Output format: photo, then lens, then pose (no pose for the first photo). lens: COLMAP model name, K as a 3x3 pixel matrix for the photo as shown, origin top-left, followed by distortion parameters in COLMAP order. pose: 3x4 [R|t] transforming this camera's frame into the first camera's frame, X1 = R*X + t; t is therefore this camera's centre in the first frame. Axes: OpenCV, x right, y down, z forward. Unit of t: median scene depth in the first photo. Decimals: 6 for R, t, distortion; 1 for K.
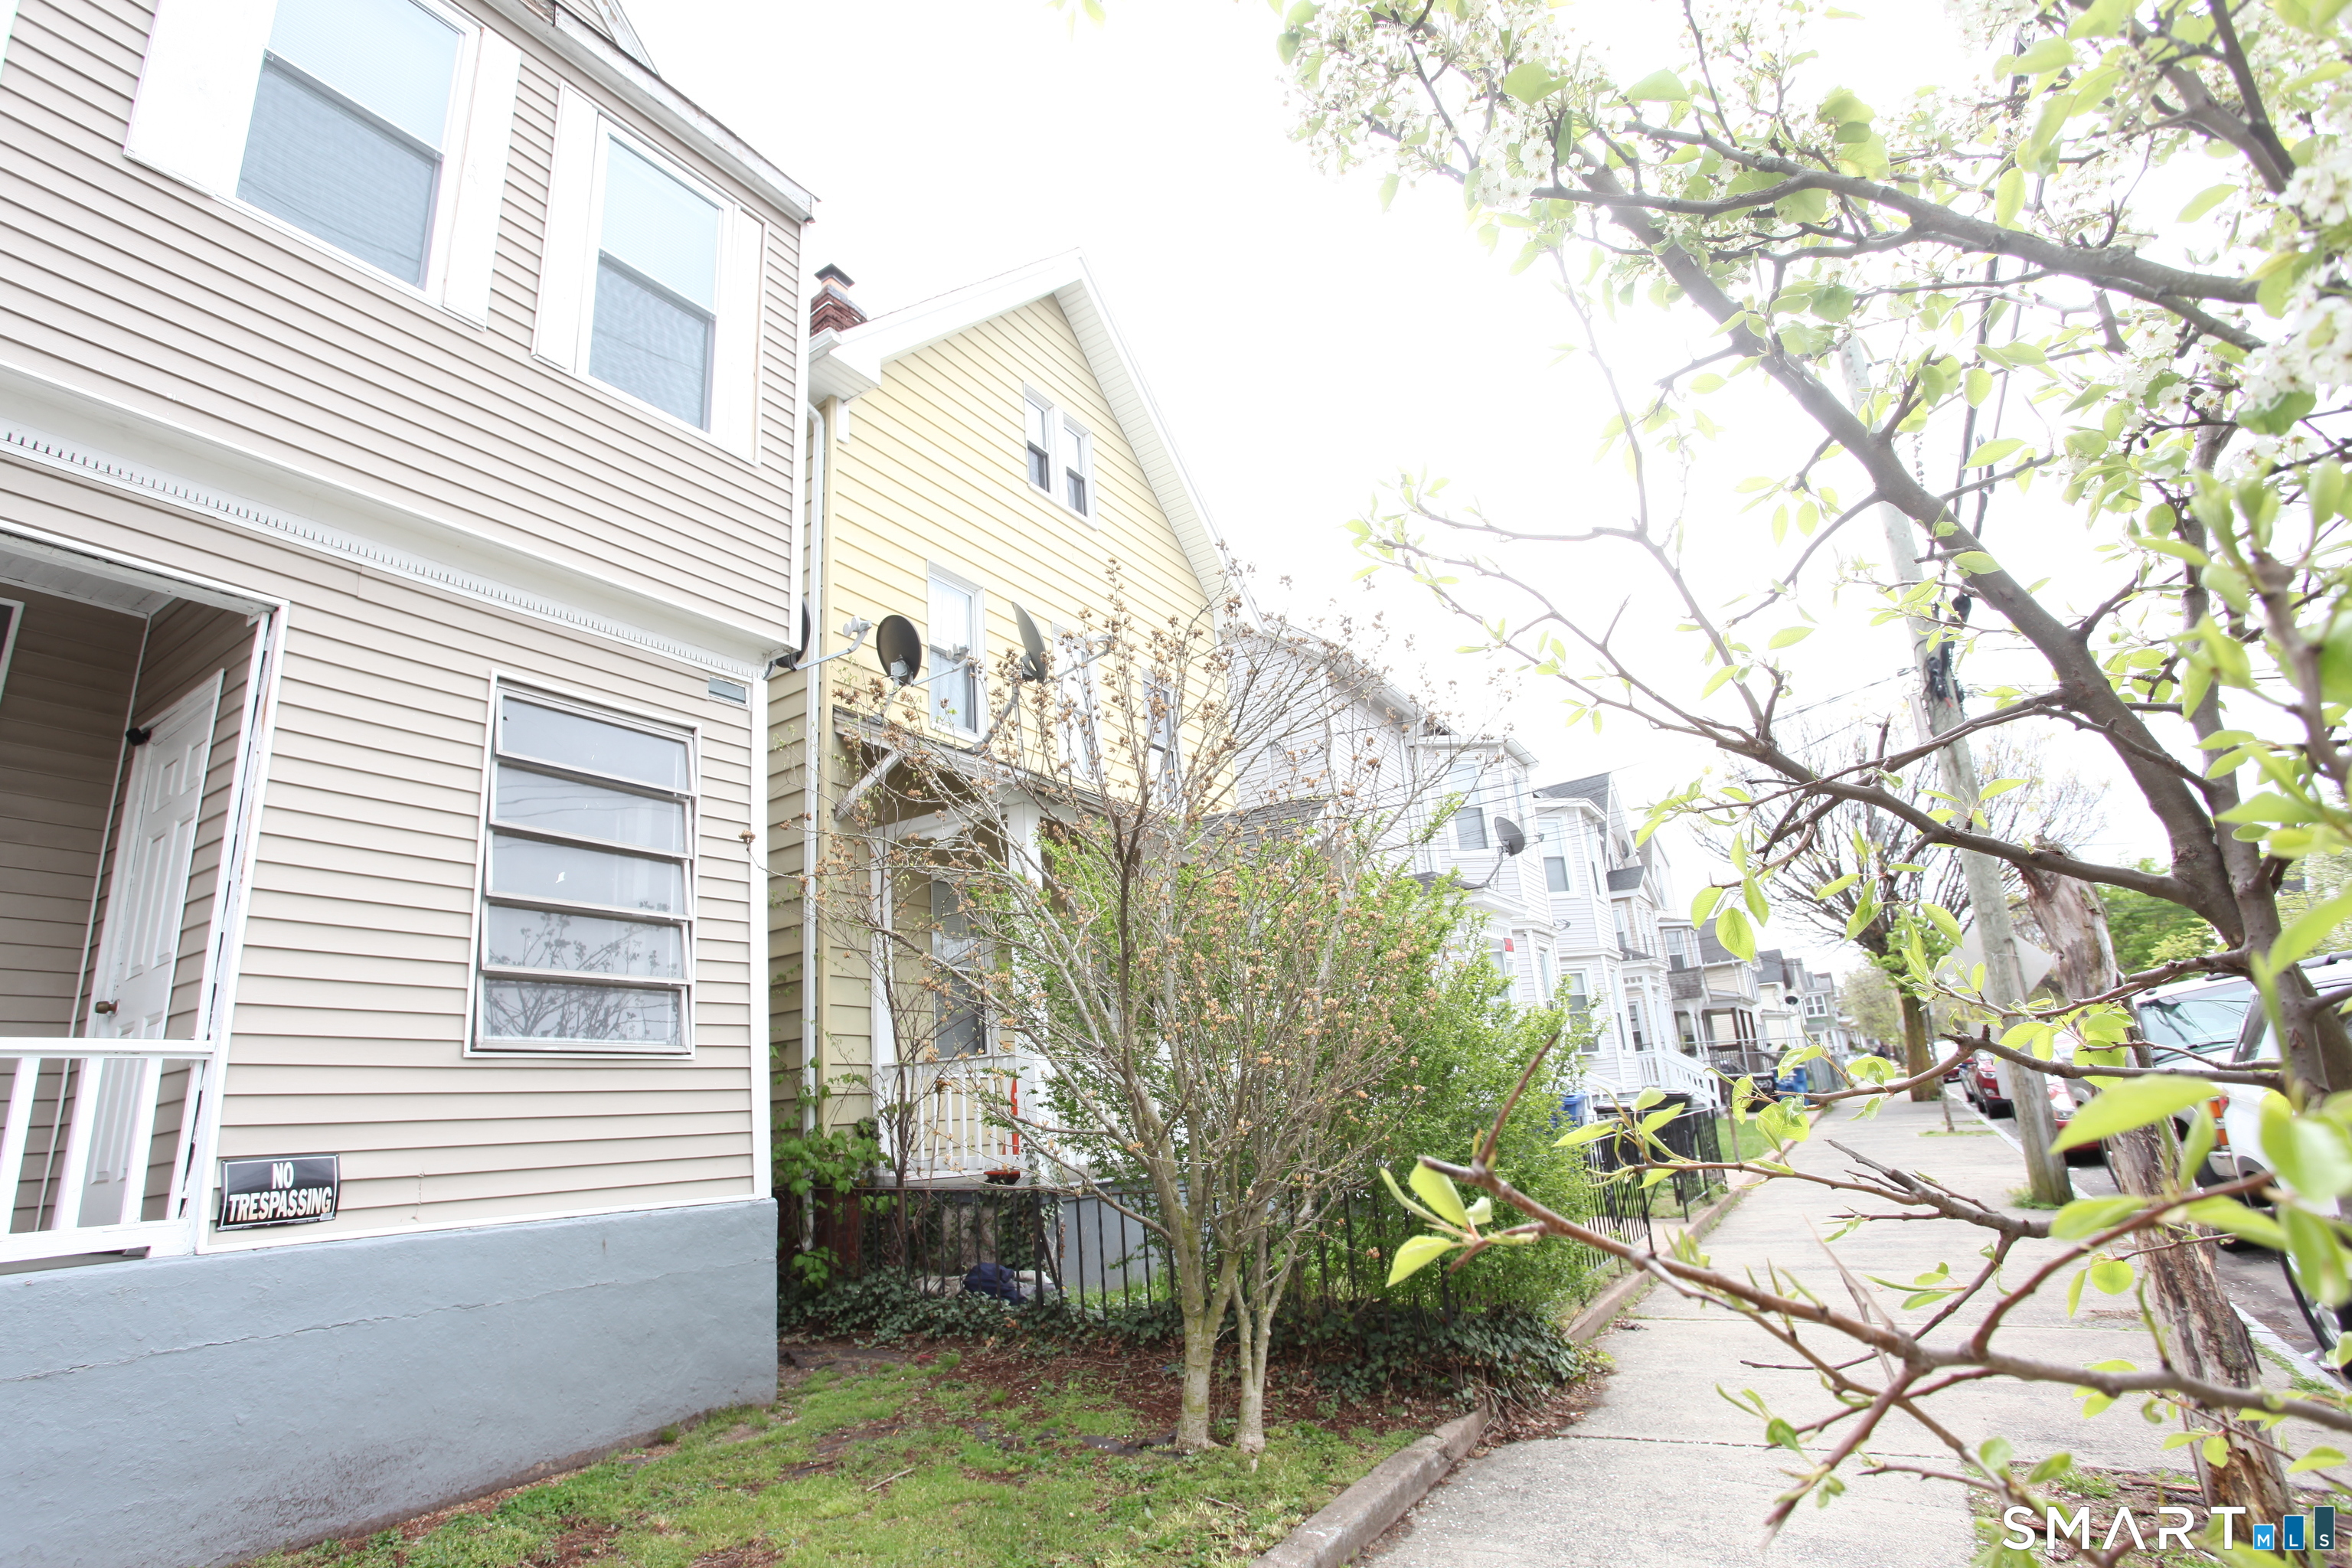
lens RADIAL K [[1137.9, 0, 1173.8], [0, 1137.9, 806.8], [0, 0, 1]] dist [-0.065339, 0.027128]
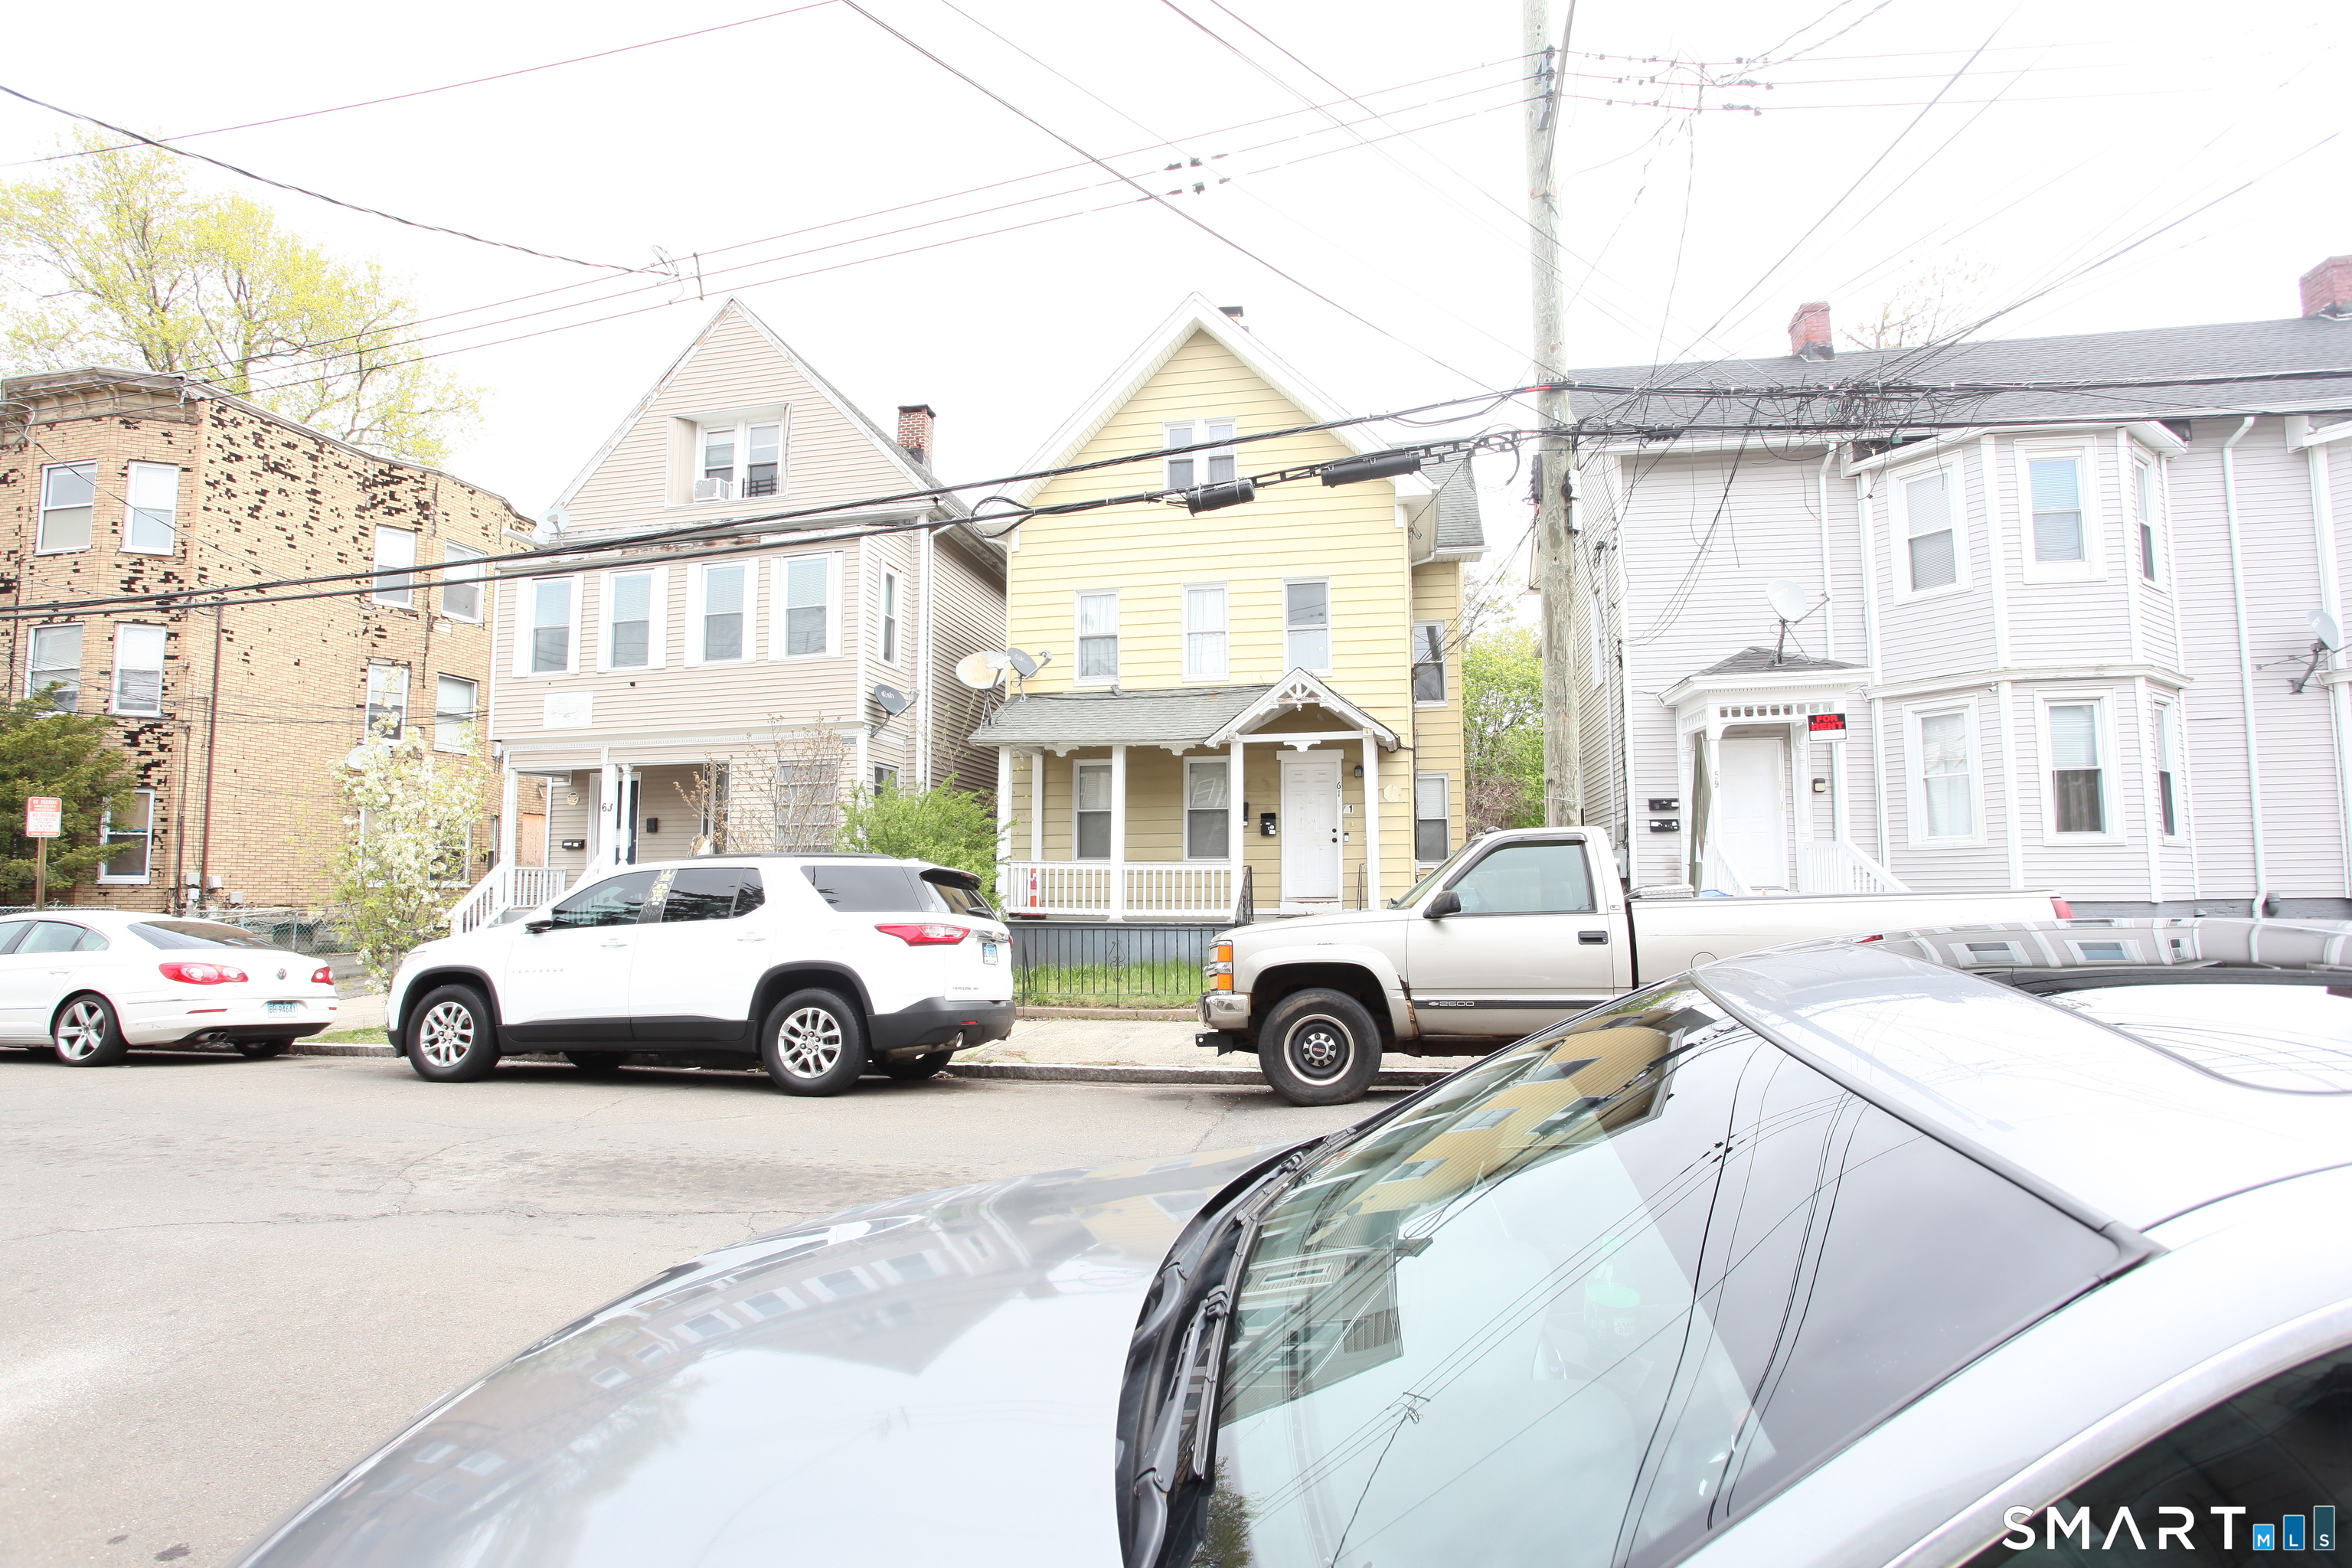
lens RADIAL K [[1138.2, 0, 1174.0], [0, 1138.2, 806.3], [0, 0, 1]] dist [-0.063770, 0.027540]
pose [[0.370168, -0.001282, -0.928964, 3.580772], [0.226671, 0.969898, 0.088984, -0.014486], [0.900886, -0.243508, 0.359316, 0.920410]]
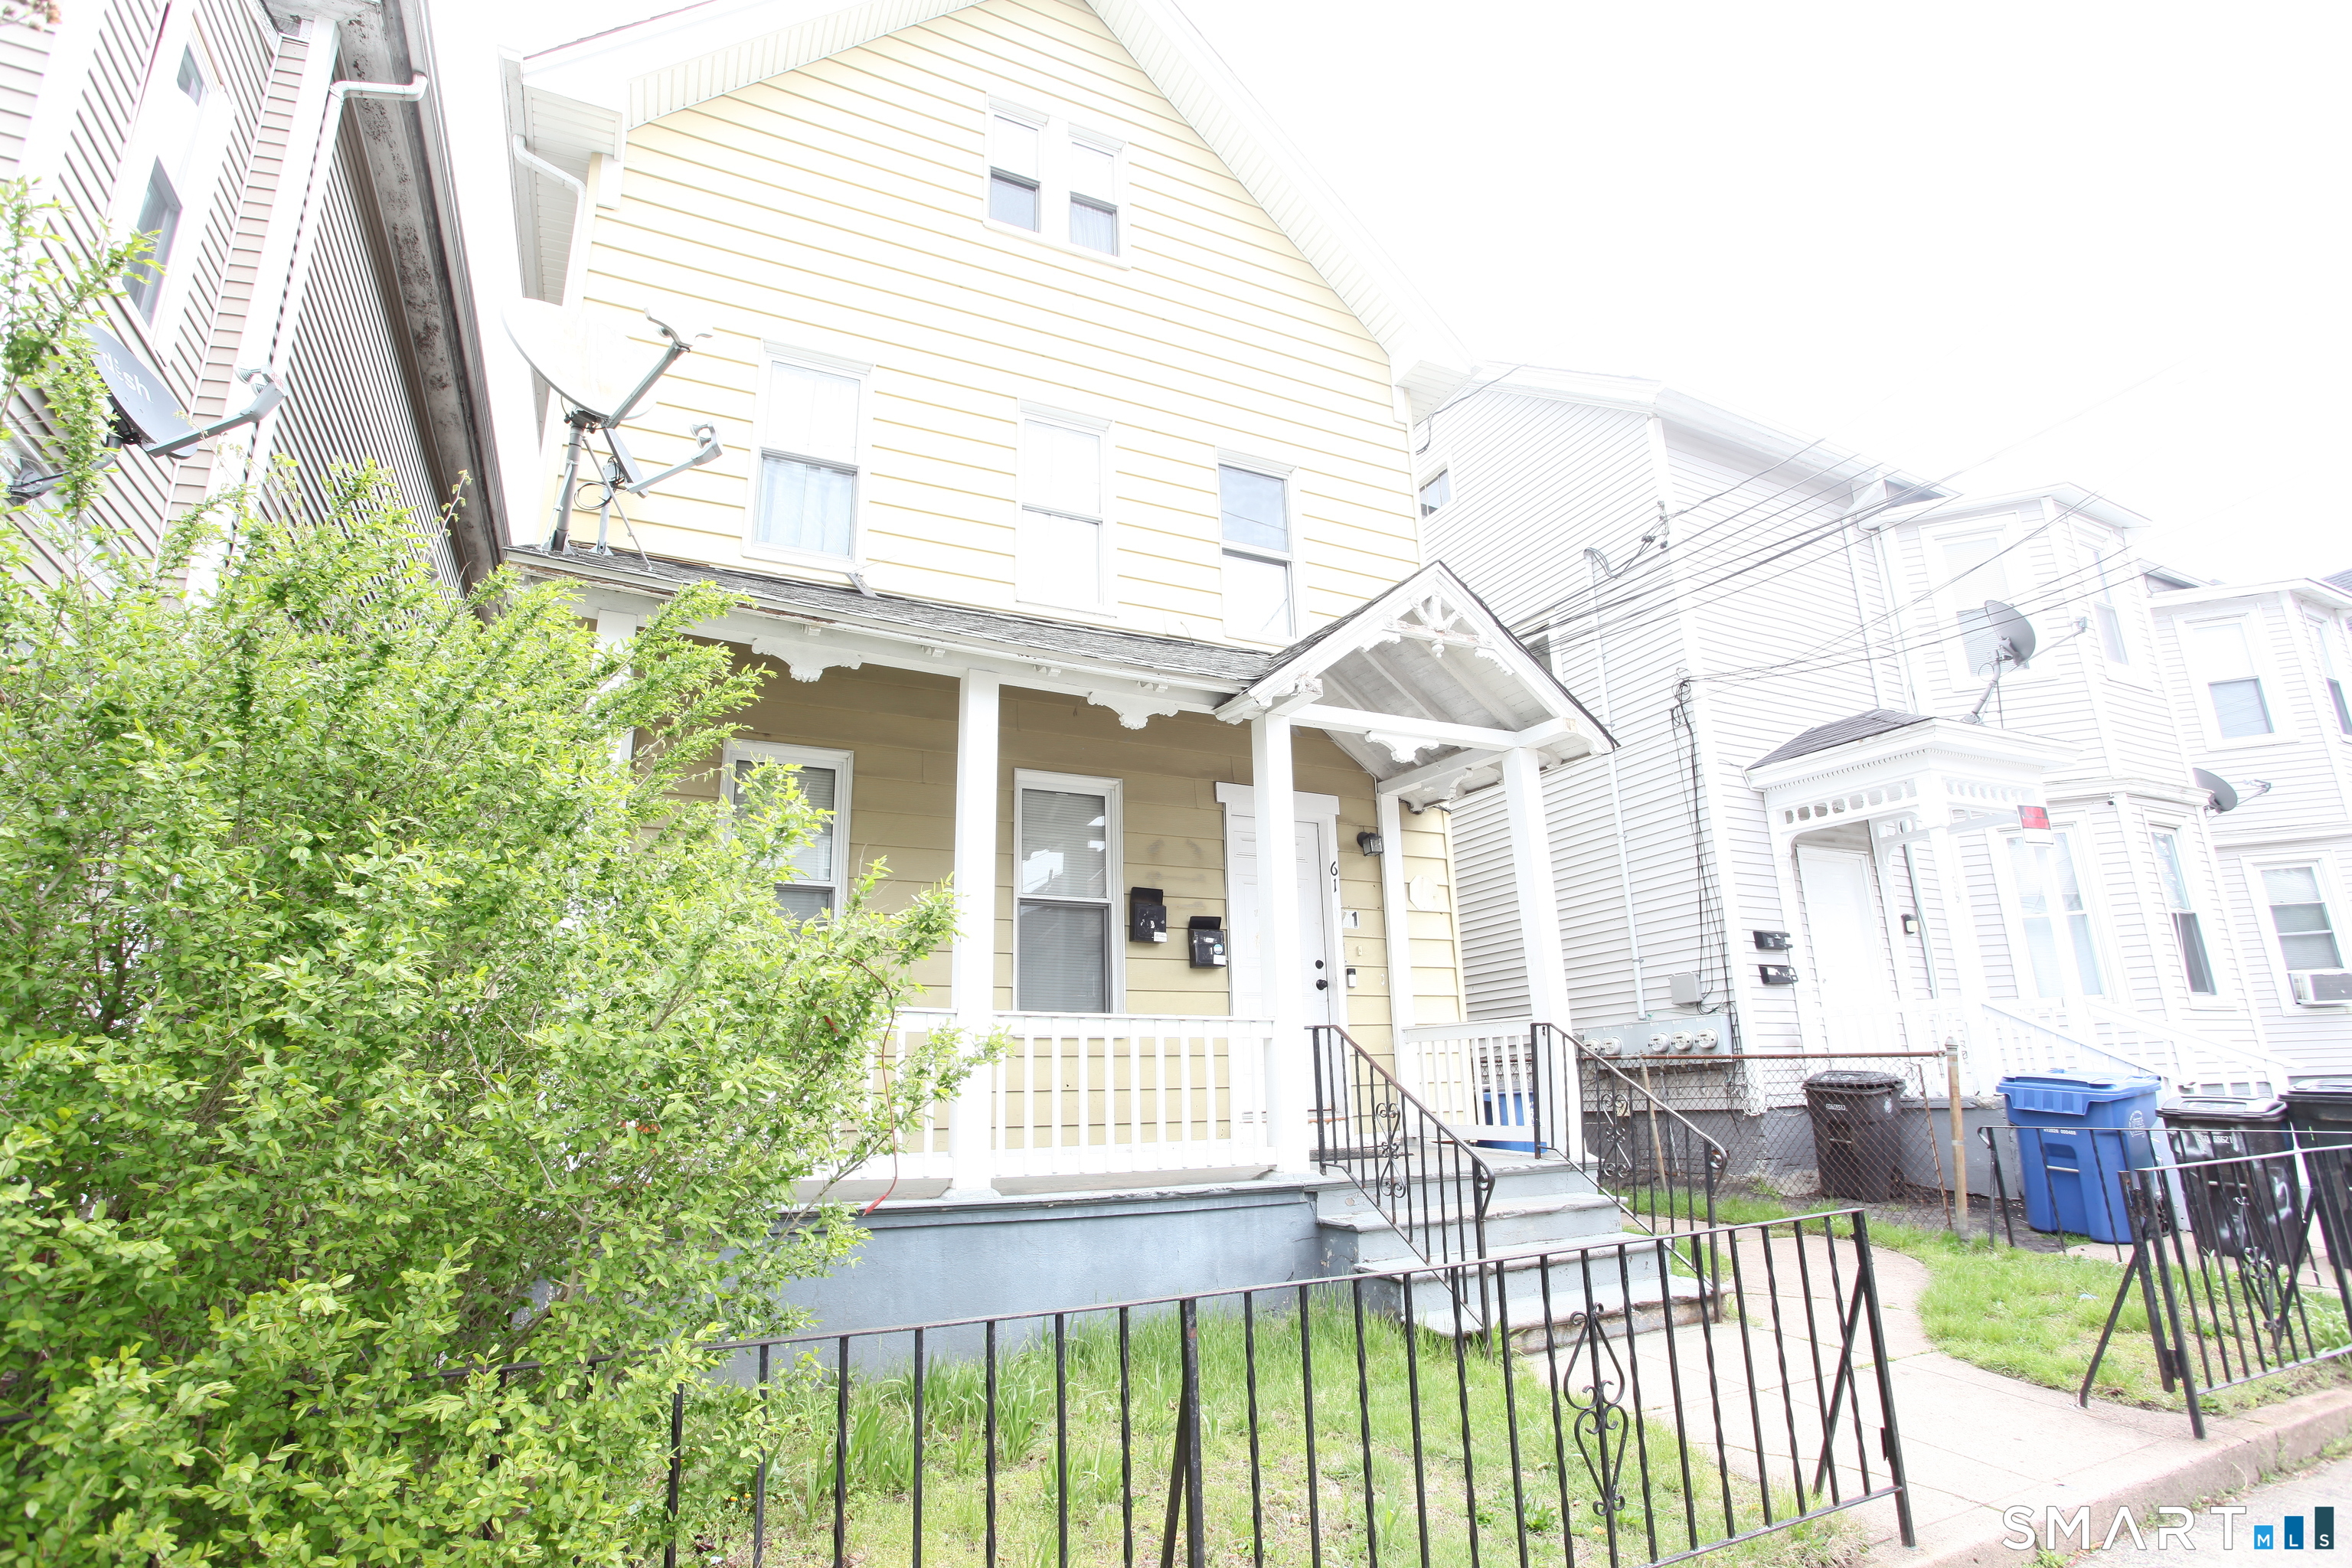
lens RADIAL K [[1137.9, 0, 1173.8], [0, 1137.9, 806.8], [0, 0, 1]] dist [-0.065339, 0.027128]
pose [[0.855629, -0.088212, -0.510018, 0.825565], [0.108927, 0.993991, 0.010822, 0.248881], [0.505998, -0.064814, 0.860096, 1.130425]]
